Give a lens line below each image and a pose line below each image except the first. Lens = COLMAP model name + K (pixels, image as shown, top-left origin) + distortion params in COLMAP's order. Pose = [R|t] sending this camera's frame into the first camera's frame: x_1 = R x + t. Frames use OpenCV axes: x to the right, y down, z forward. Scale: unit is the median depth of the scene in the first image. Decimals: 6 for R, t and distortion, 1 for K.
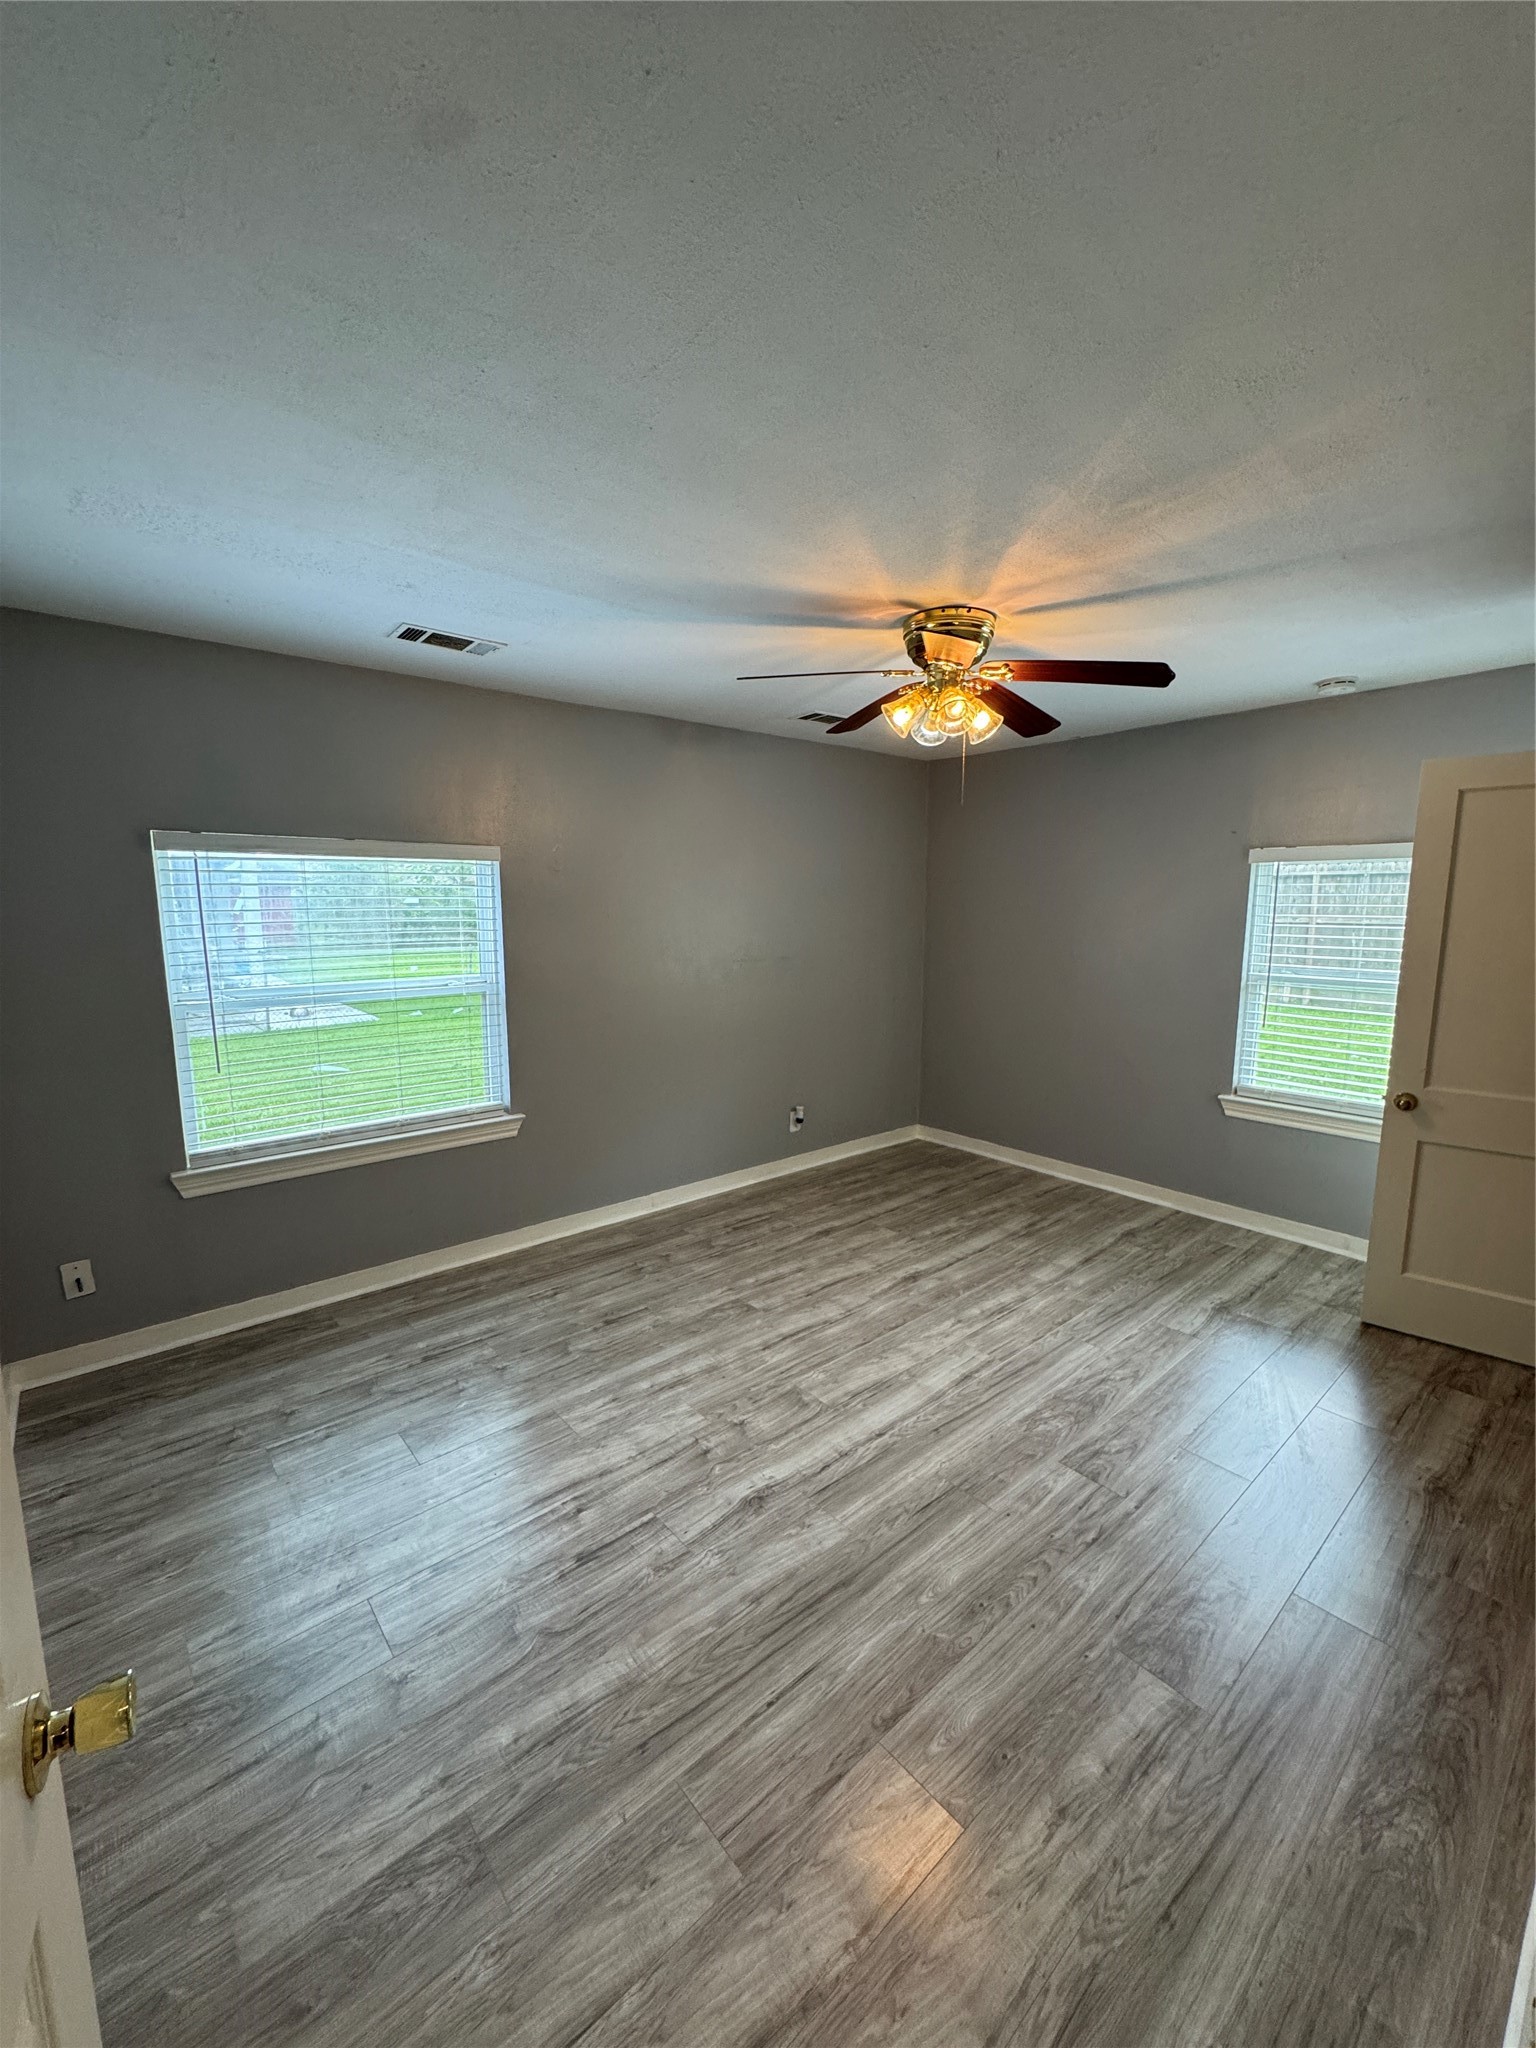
lens RADIAL K [[816.8, 0, 756.0], [0, 816.8, 1027.8], [0, 0, 1]] dist [-0.000307, -0.001057]
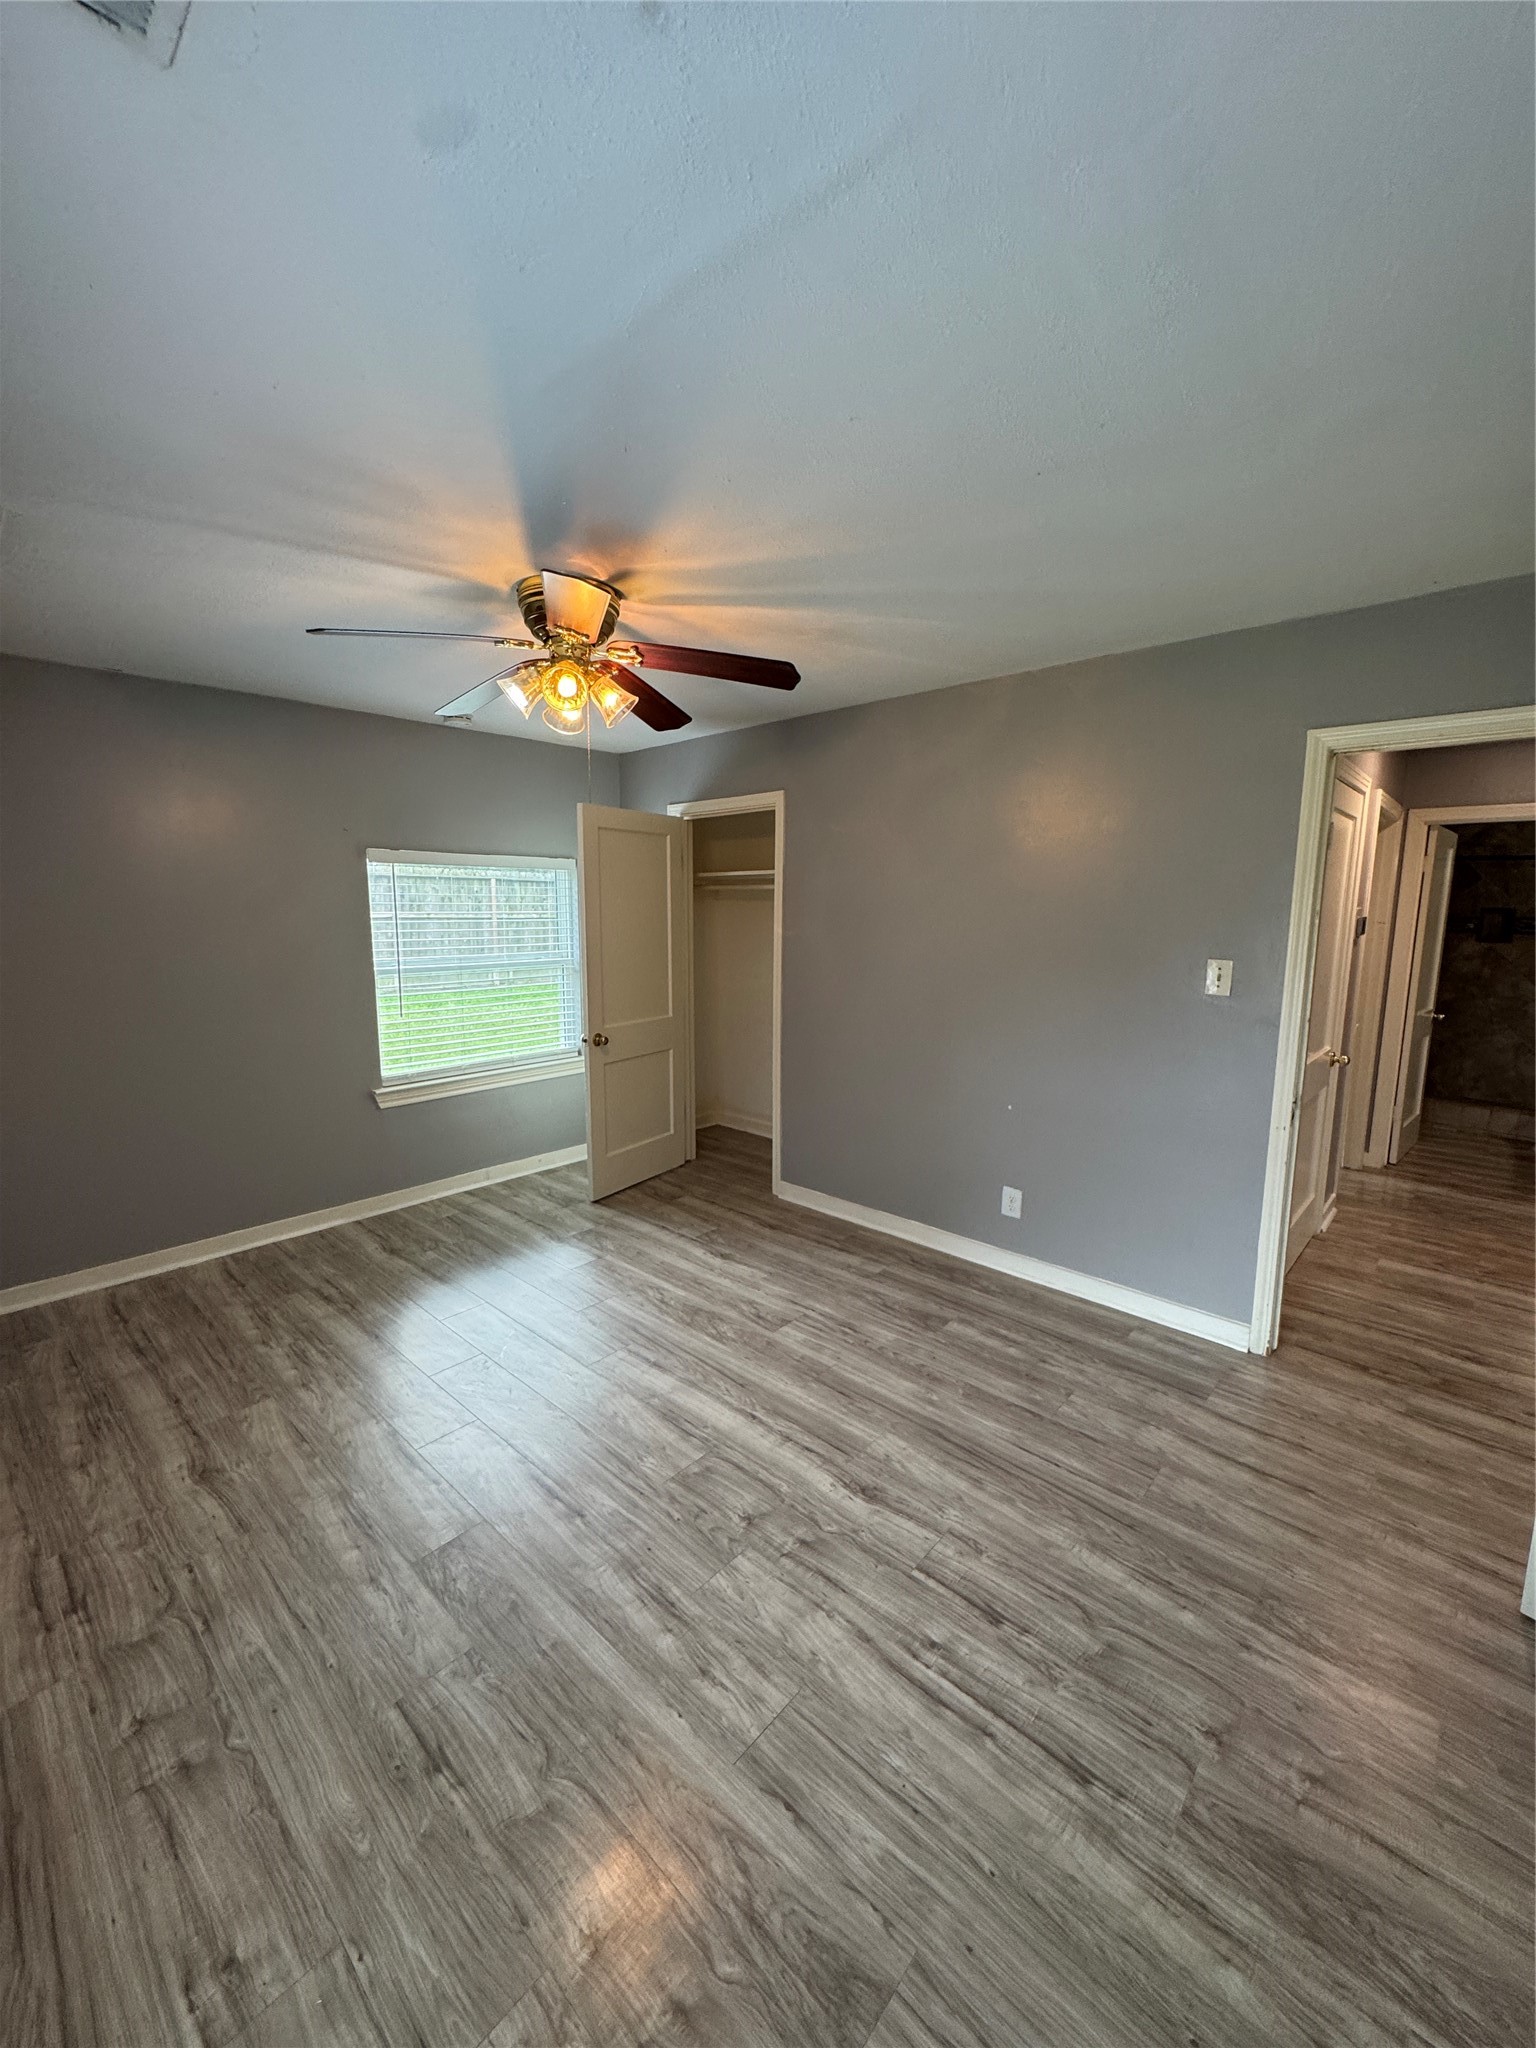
lens RADIAL K [[816.8, 0, 793.7], [0, 816.8, 1023.1], [0, 0, 1]] dist [-0.000307, -0.001057]
pose [[-0.149028, -0.146585, 0.977908, -0.779745], [0.141868, 0.975551, 0.167851, -0.153179], [-0.978603, 0.163748, -0.124589, 0.975877]]
